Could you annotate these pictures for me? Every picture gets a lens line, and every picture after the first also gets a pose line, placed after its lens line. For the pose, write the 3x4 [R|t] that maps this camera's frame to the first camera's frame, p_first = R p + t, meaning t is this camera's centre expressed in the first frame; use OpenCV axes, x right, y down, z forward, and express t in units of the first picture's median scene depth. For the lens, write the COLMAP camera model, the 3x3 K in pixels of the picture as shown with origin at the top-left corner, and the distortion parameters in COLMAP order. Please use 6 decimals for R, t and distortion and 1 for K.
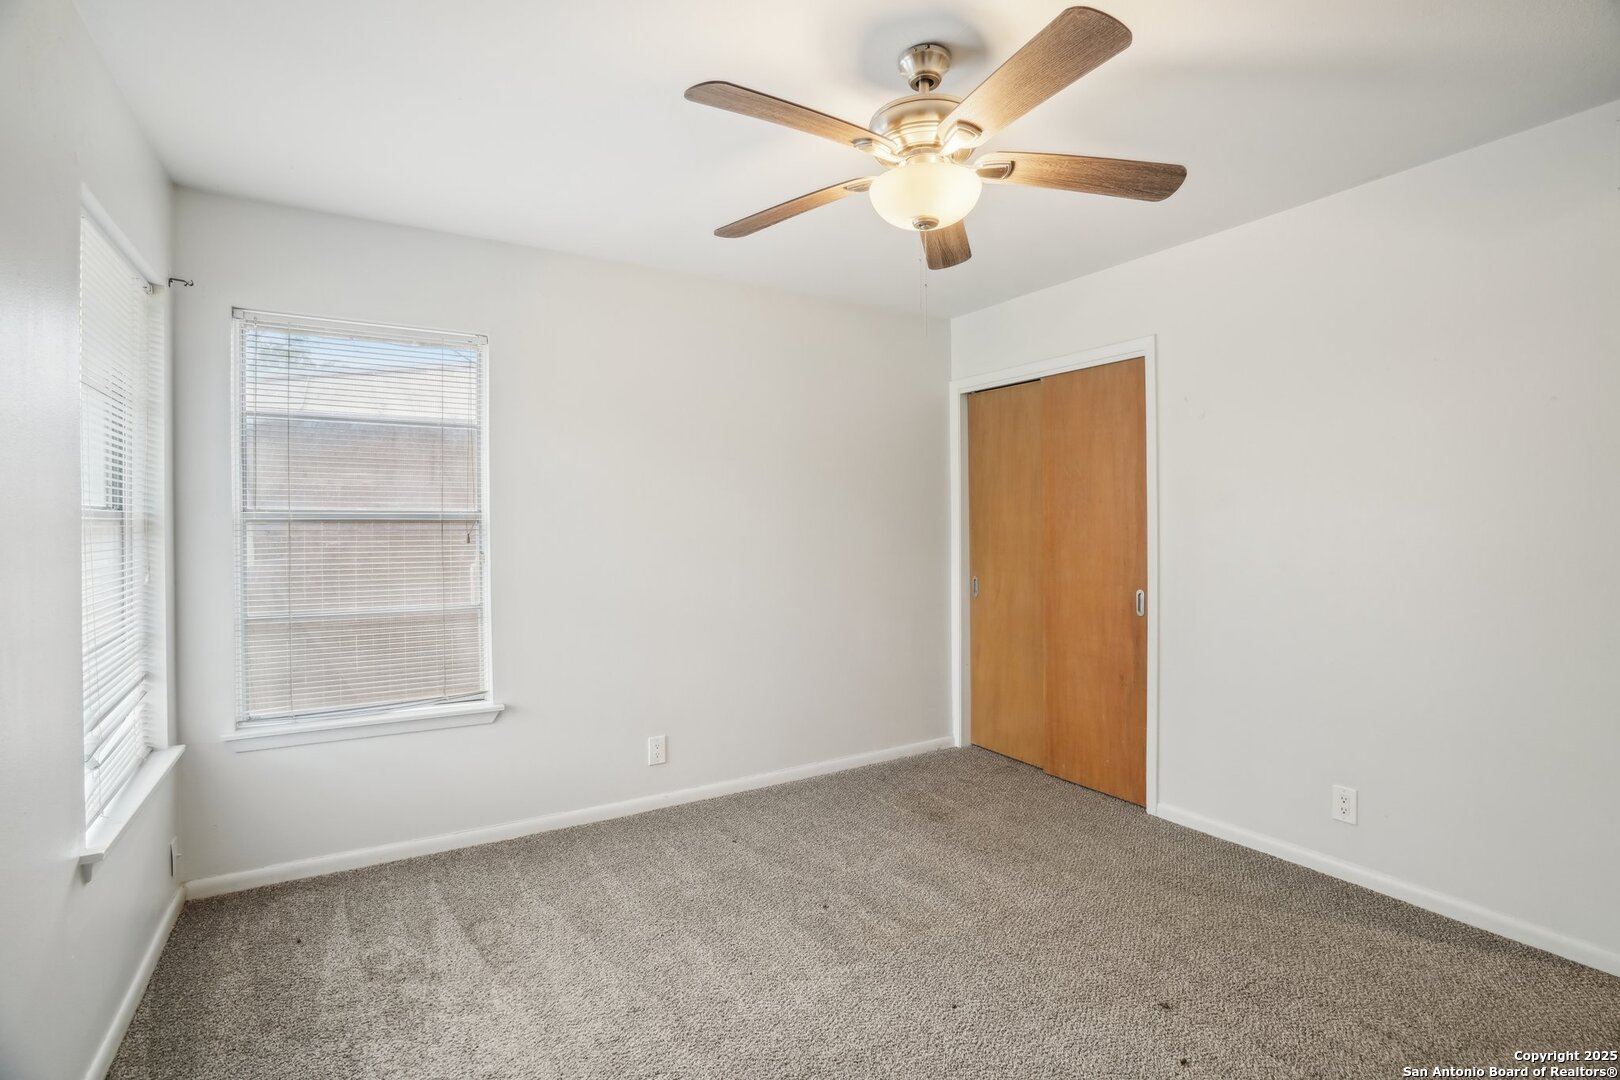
lens RADIAL K [[760.0, 0, 809.7], [0, 760.0, 529.3], [0, 0, 1]] dist [-0.042859, 0.006282]
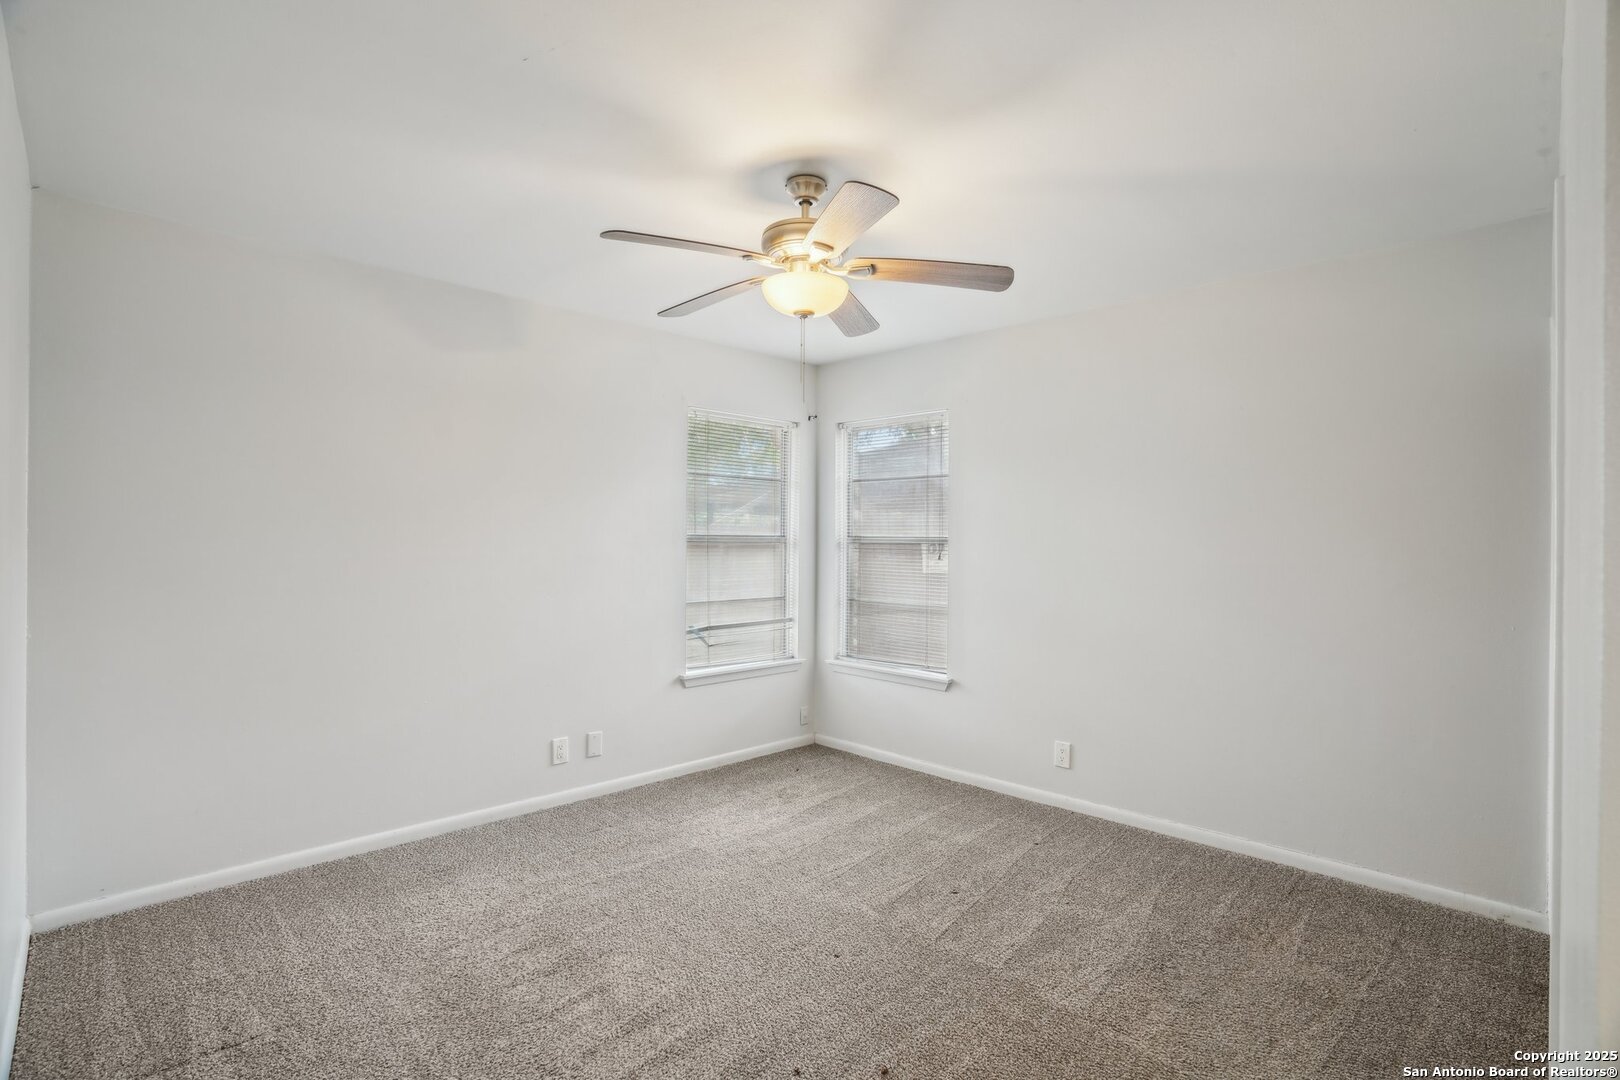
lens RADIAL K [[760.0, 0, 802.9], [0, 760.0, 538.4], [0, 0, 1]] dist [-0.042859, 0.006282]
pose [[0.211877, -0.006602, -0.977274, 0.915765], [-0.008905, 0.999923, -0.008686, -0.007905], [0.977256, 0.010543, 0.211802, 0.466592]]
